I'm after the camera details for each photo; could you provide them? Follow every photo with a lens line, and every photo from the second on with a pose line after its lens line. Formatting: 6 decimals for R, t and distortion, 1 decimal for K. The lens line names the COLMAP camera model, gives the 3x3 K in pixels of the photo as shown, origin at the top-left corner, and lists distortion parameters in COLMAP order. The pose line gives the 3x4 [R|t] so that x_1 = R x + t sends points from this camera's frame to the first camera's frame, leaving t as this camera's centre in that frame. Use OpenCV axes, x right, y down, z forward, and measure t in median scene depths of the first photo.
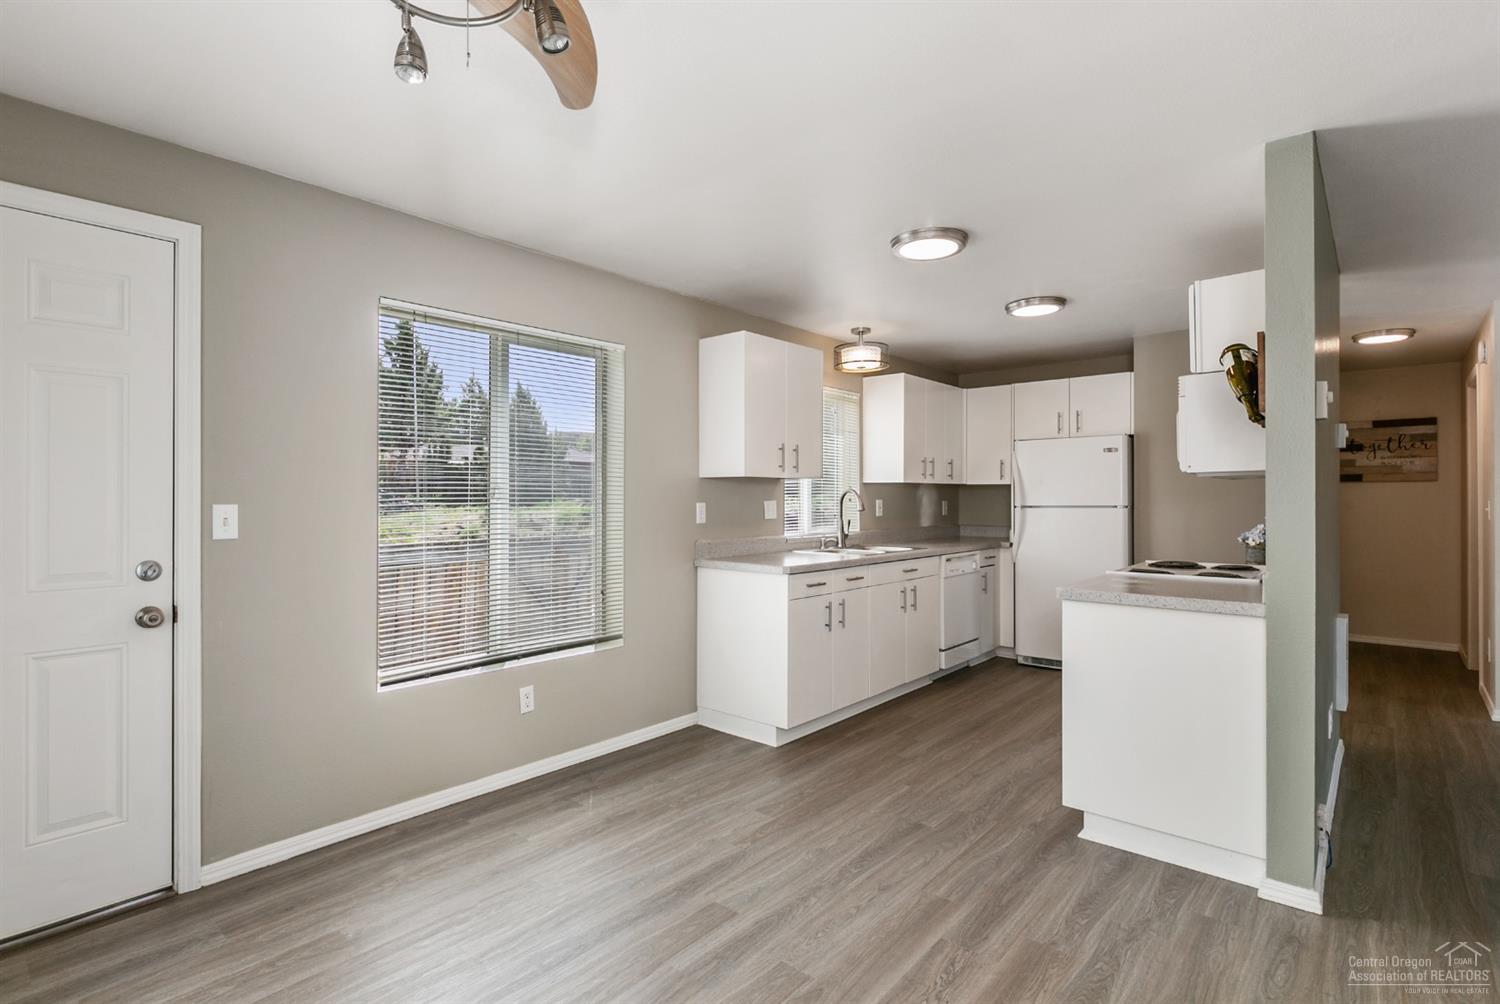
lens RADIAL K [[726.0, 0, 749.5], [0, 726.0, 492.3], [0, 0, 1]] dist [-0.004996, 0.001328]
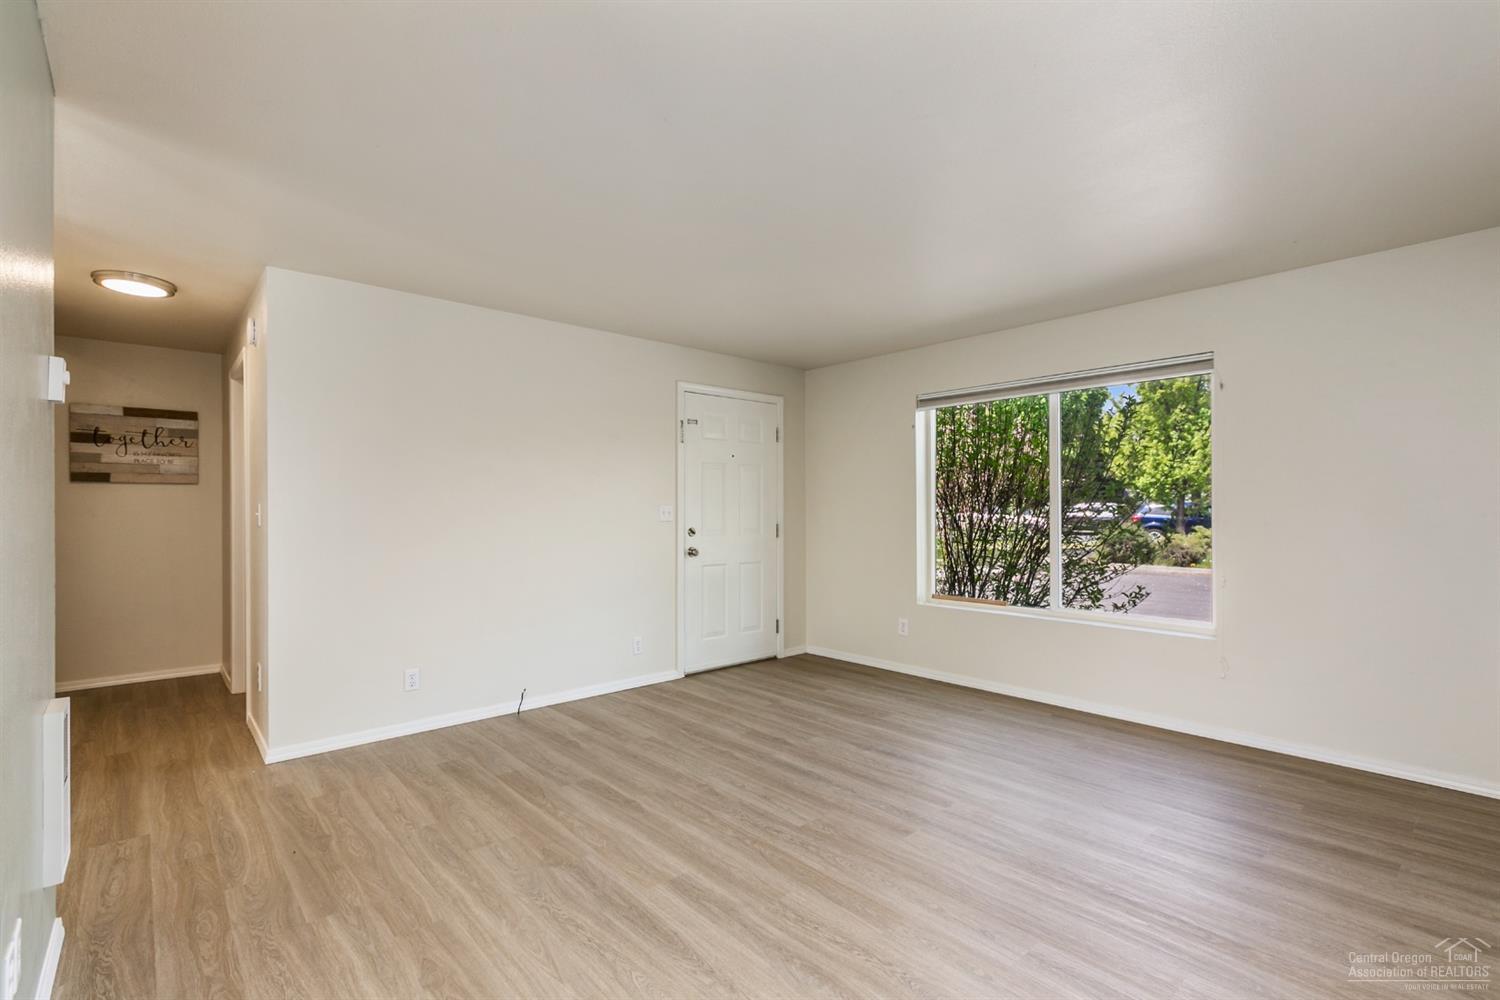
lens RADIAL K [[678.6, 0, 739.4], [0, 678.6, 512.3], [0, 0, 1]] dist [0.000440, -0.000162]
pose [[0.127573, -0.006825, 0.991806, 0.315379], [-0.006395, 0.999950, 0.007704, 0.012784], [-0.991809, -0.007325, 0.127523, 0.354383]]
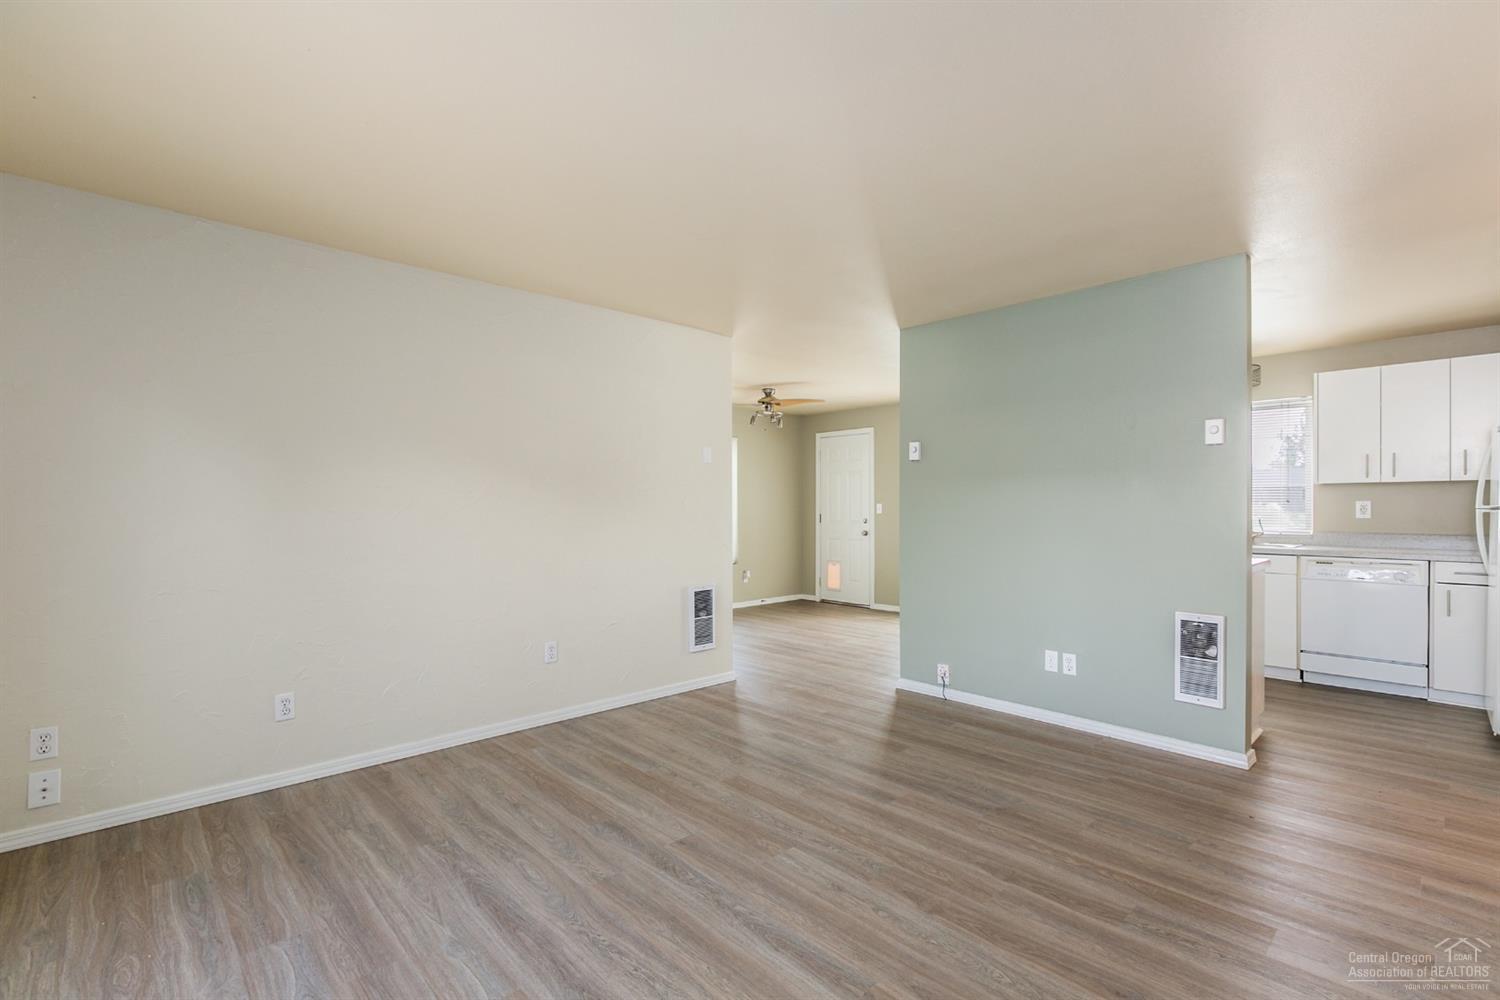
lens RADIAL K [[678.6, 0, 759.4], [0, 678.6, 512.2], [0, 0, 1]] dist [0.000440, -0.000162]
pose [[-0.083175, 0.008429, -0.996499, 1.517184], [0.008099, 0.999937, 0.007782, 0.015767], [0.996502, -0.007424, -0.083238, 0.398994]]
